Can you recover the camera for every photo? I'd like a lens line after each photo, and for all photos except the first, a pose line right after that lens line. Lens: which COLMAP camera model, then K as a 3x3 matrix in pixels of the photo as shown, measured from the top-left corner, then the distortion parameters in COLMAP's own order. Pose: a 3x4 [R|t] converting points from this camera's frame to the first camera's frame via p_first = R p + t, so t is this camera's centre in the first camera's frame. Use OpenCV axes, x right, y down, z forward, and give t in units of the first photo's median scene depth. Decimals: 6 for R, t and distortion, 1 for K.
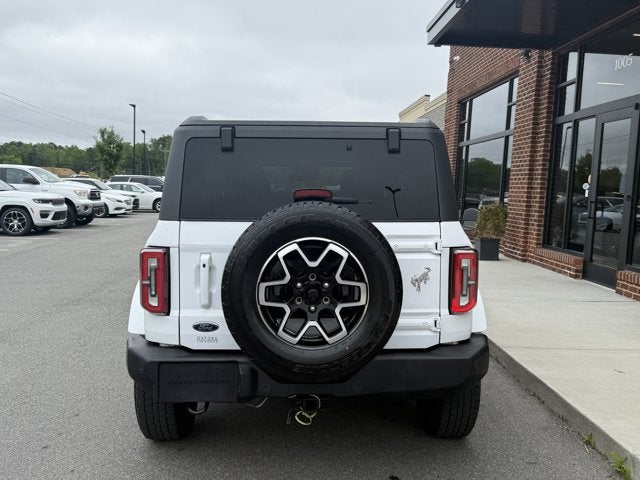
lens RADIAL K [[605.5, 0, 320.0], [0, 605.5, 240.0], [0, 0, 1]] dist [0.071965, -0.005406]
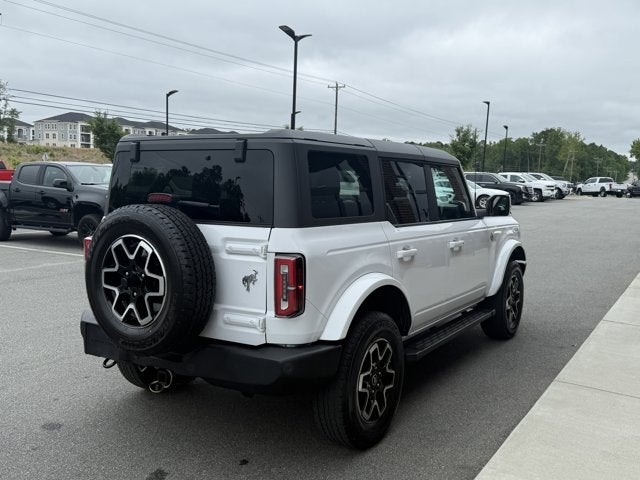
lens RADIAL K [[624.9, 0, 320.0], [0, 624.9, 240.0], [0, 0, 1]] dist [0.053561, -0.016544]
pose [[0.831923, 0.057512, -0.551902, 0.871230], [-0.056086, 0.998236, 0.019480, -0.034456], [0.552049, 0.014748, 0.833681, 0.149902]]
